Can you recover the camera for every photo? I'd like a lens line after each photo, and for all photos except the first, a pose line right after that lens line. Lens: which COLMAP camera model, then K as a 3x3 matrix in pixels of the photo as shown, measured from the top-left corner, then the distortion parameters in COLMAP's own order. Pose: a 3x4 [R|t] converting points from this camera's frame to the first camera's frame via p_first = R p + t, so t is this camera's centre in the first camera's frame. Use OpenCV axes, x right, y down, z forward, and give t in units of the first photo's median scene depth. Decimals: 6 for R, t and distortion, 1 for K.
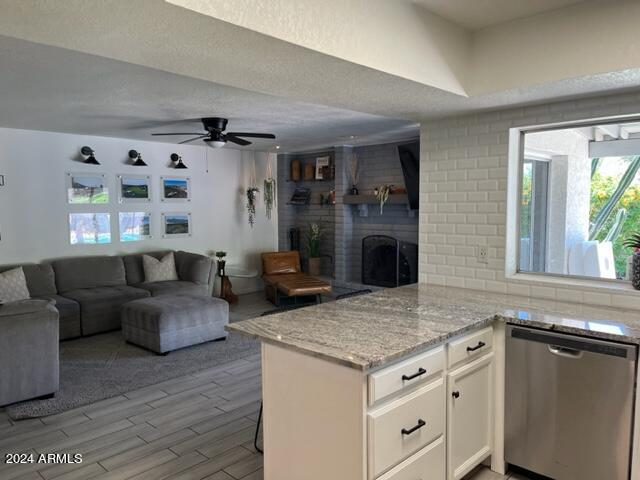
lens RADIAL K [[474.9, 0, 320.0], [0, 474.9, 240.0], [0, 0, 1]] dist [0.044744, -0.064026]
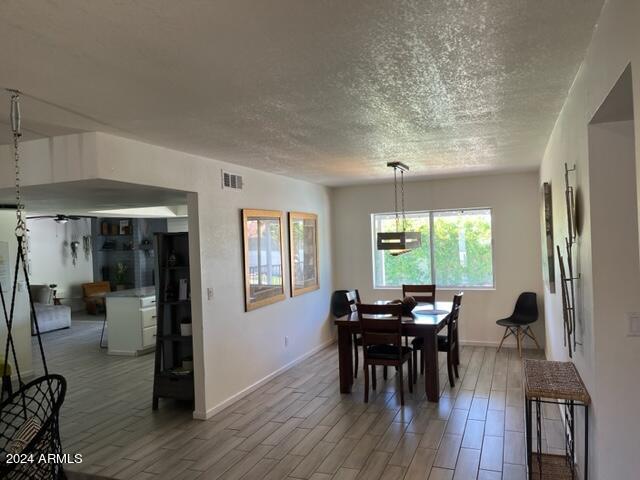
lens RADIAL K [[474.9, 0, 320.0], [0, 474.9, 240.0], [0, 0, 1]] dist [0.044744, -0.064026]
pose [[0.922523, -0.029829, 0.384788, -0.007522], [0.061285, 0.995681, -0.069743, 0.044655], [-0.381045, 0.087922, 0.920366, -0.773918]]
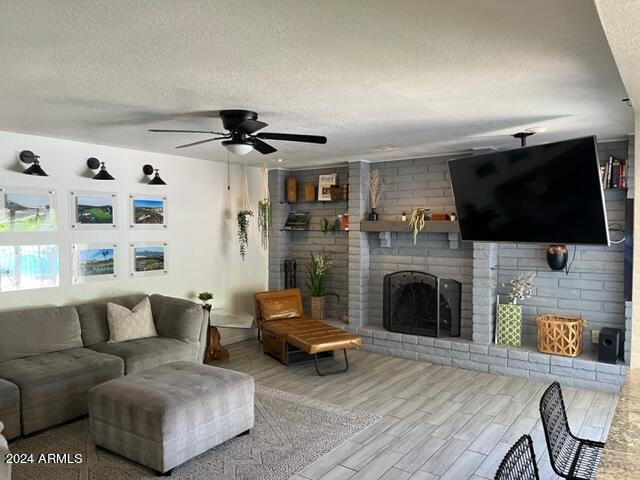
lens RADIAL K [[474.9, 0, 320.0], [0, 474.9, 240.0], [0, 0, 1]] dist [0.044744, -0.064026]
pose [[0.988861, 0.000524, 0.148844, -0.147801], [0.006234, 0.998970, -0.044936, -0.026513], [-0.148714, 0.045363, 0.987839, 0.218452]]
